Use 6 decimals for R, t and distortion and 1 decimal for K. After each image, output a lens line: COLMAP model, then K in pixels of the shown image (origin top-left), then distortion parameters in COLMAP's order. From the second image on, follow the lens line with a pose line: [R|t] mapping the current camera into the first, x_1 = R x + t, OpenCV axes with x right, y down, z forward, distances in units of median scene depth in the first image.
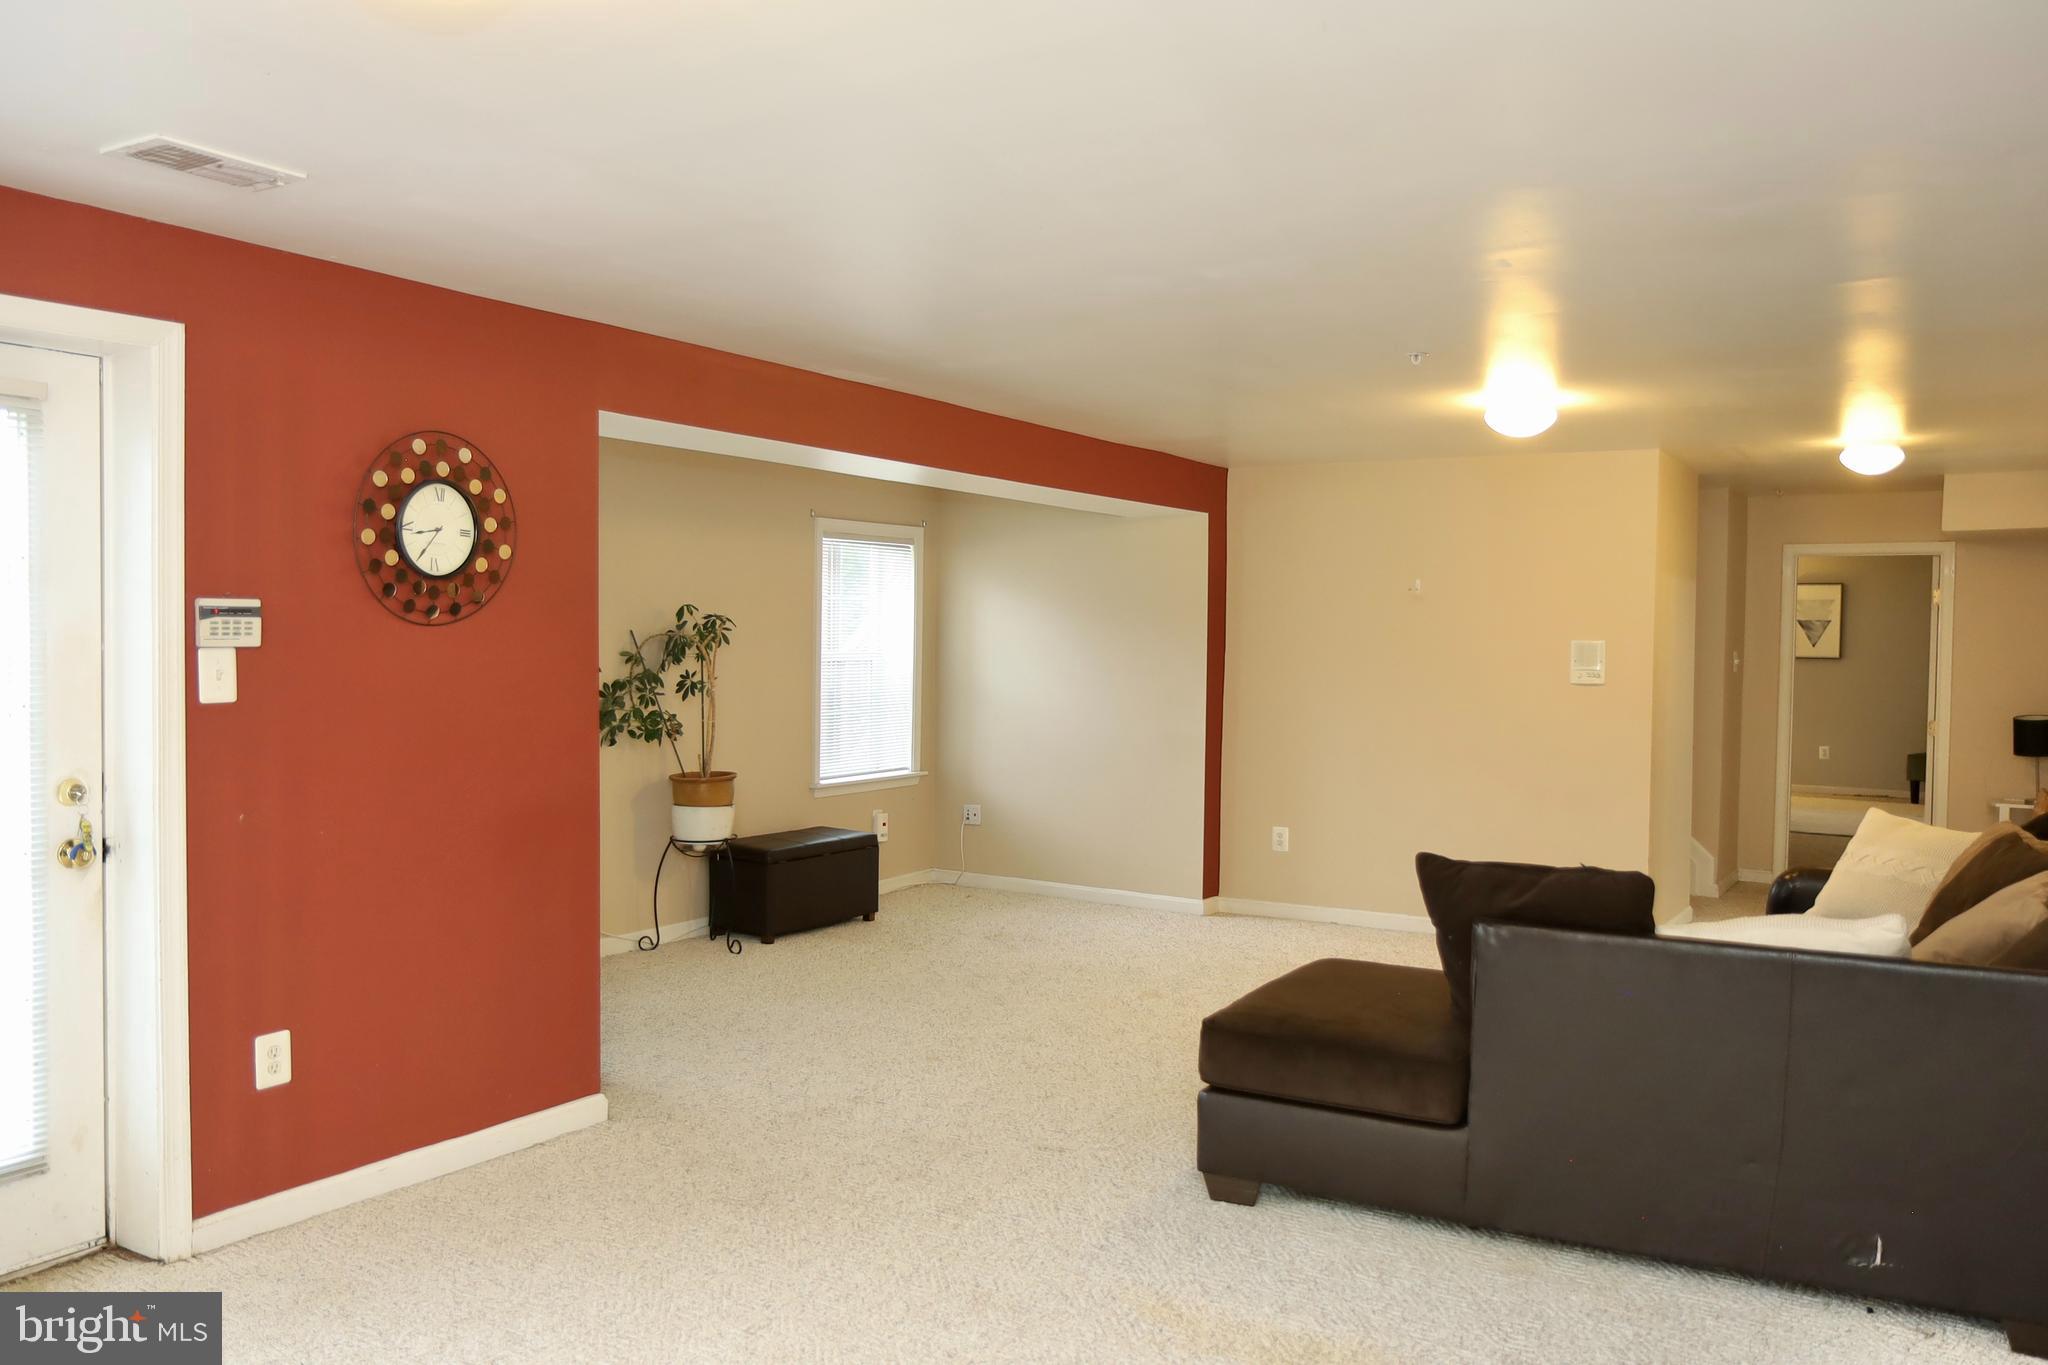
lens RADIAL K [[1565.2, 0, 1024.0], [0, 1565.2, 682.5], [0, 0, 1]] dist [-0.034070, 0.004675]
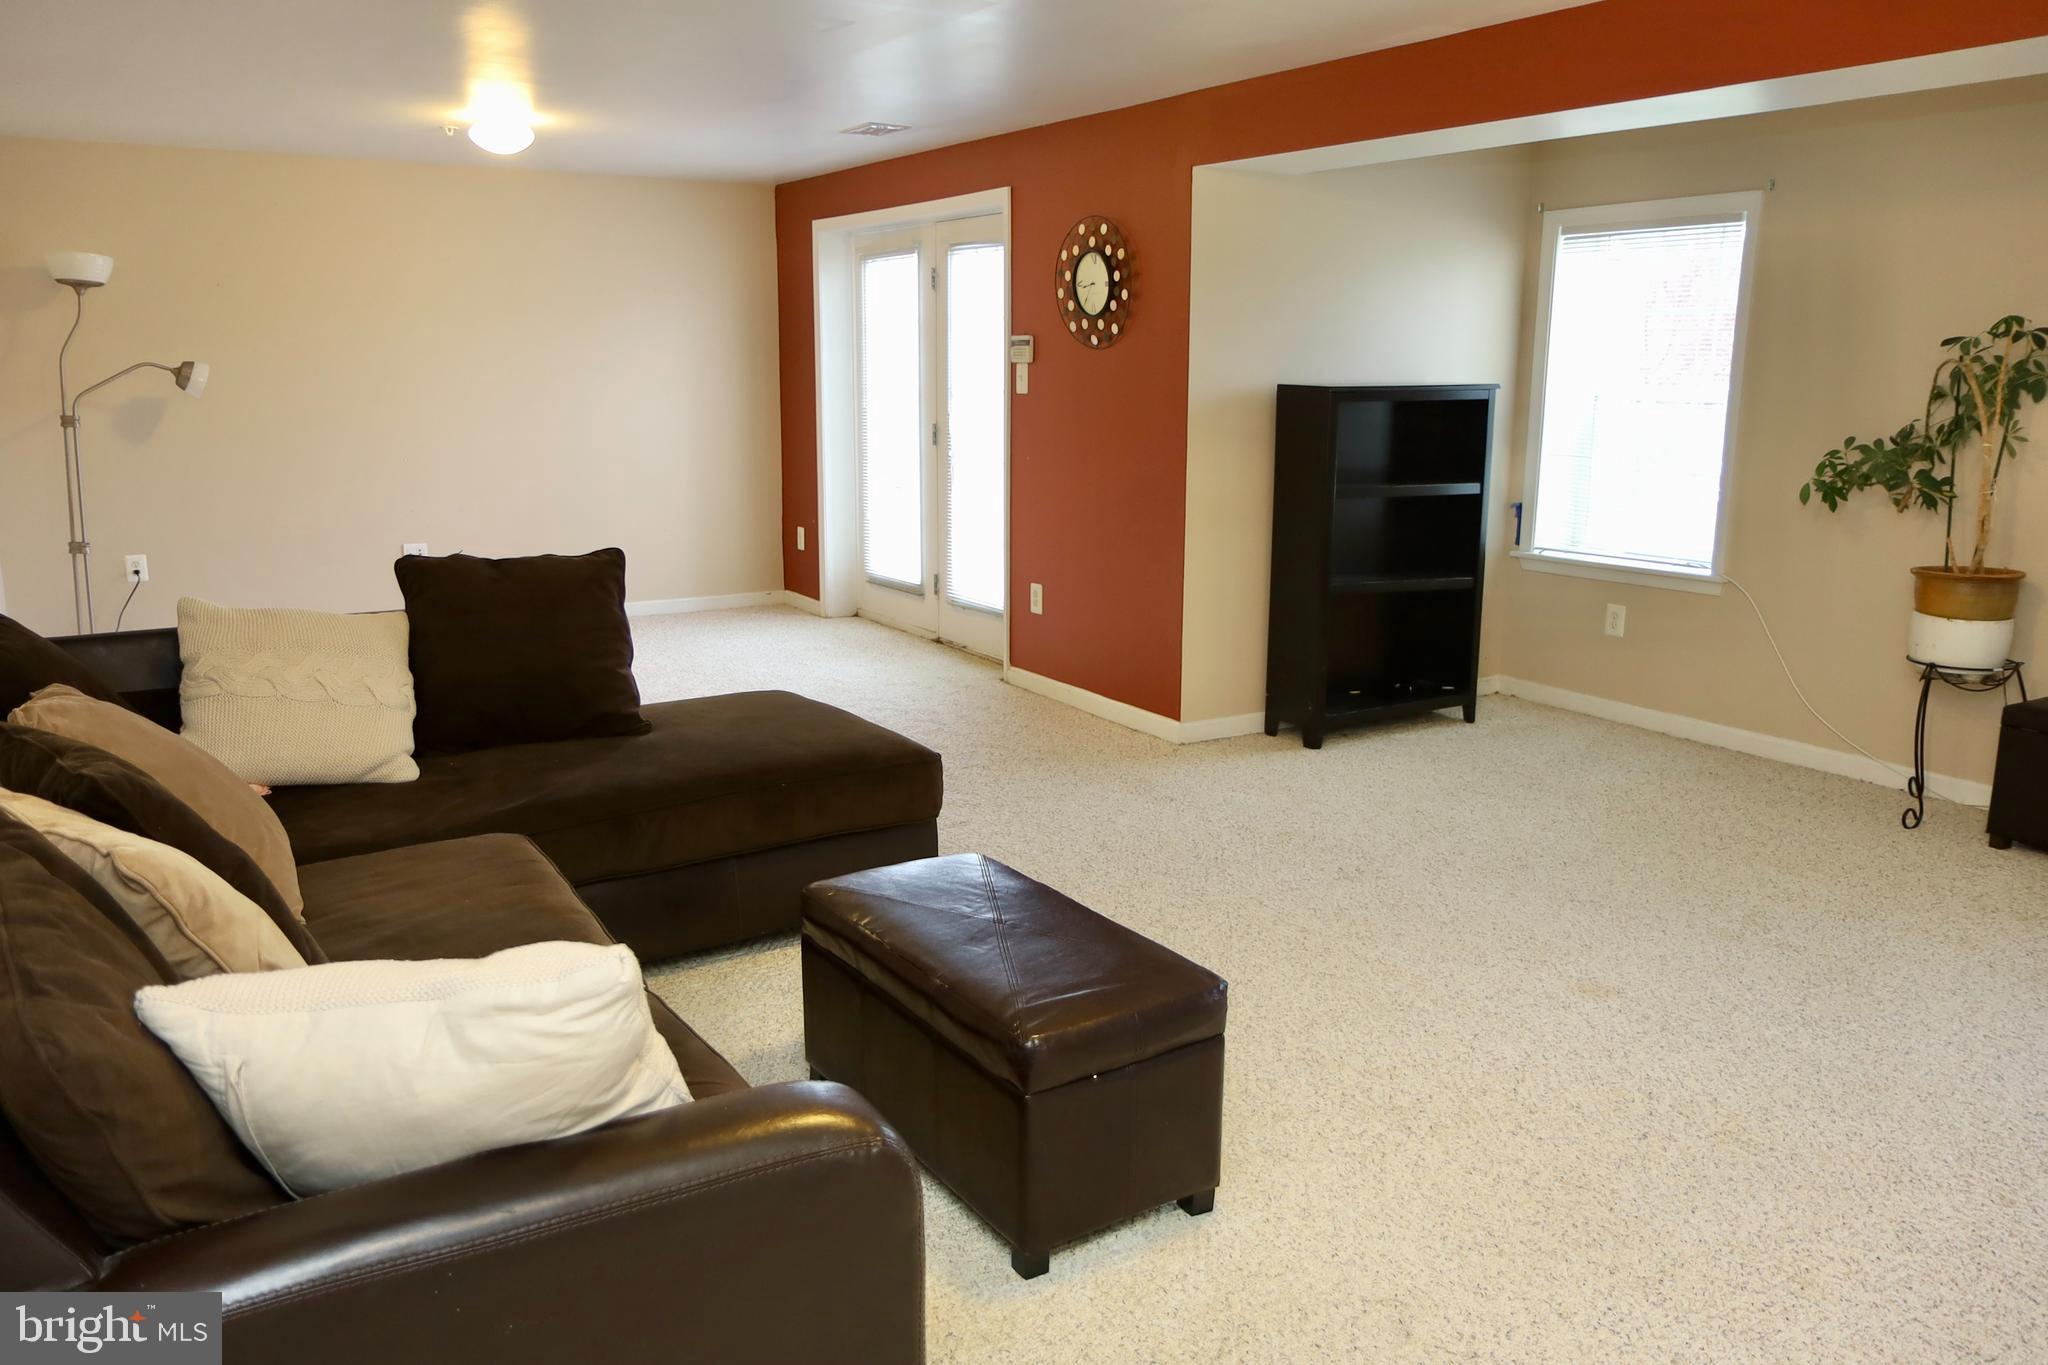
lens RADIAL K [[1565.2, 0, 1024.0], [0, 1565.2, 682.5], [0, 0, 1]] dist [-0.034070, 0.004675]
pose [[-0.420296, 0.172575, -0.890825, 1.085809], [-0.040871, 0.977151, 0.208582, -0.035363], [0.906466, 0.124075, -0.403639, 1.644251]]
